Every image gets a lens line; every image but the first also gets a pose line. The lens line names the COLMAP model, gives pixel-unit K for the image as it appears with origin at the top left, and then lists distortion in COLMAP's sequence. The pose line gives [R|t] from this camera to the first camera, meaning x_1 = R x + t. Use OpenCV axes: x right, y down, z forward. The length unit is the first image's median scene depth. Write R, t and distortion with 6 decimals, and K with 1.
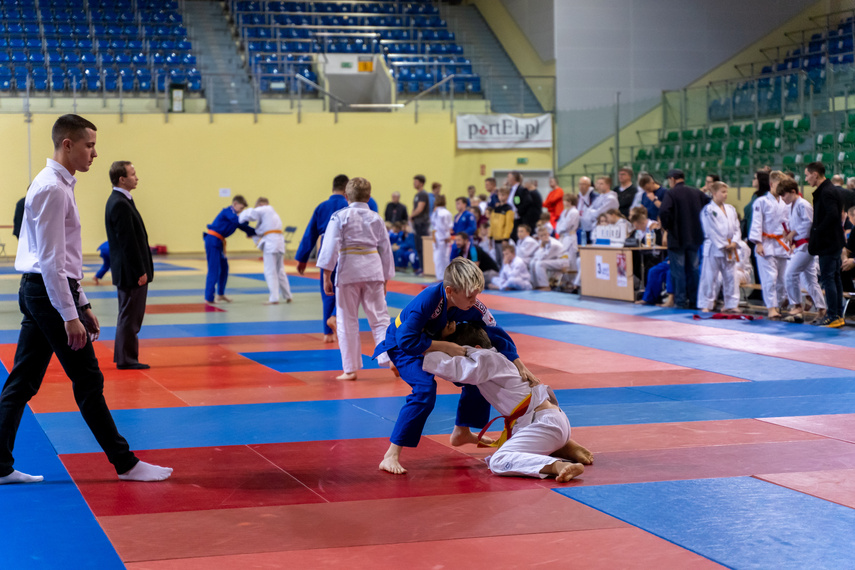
lens RADIAL K [[1753.9, 0, 427.5], [0, 1753.9, 285.0], [0, 0, 1]] dist [-0.012956, -0.196631]
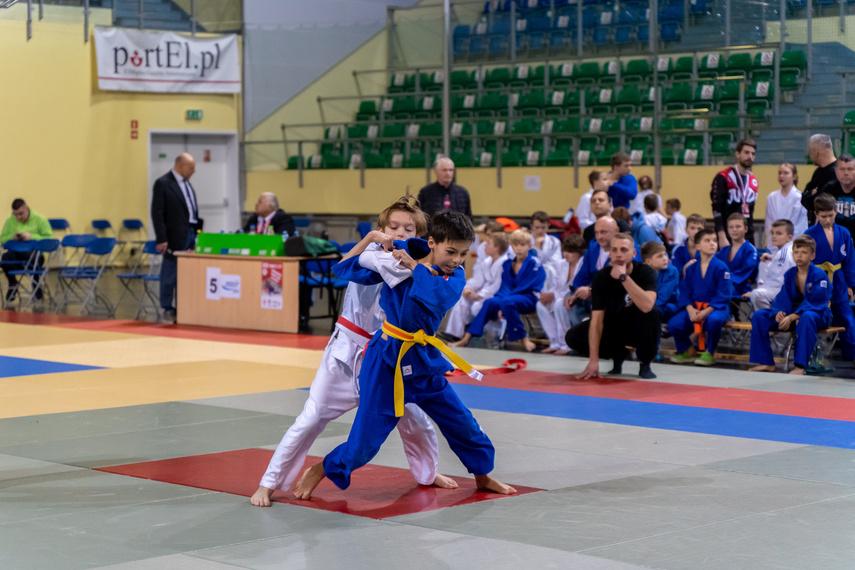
lens RADIAL K [[1935.4, 0, 427.5], [0, 1935.4, 285.0], [0, 0, 1]] dist [0.012968, -0.074525]
pose [[0.876366, -0.016660, 0.481358, -0.182371], [0.016273, 0.999855, 0.004978, -0.017286], [-0.481371, 0.003471, 0.876510, 0.408302]]
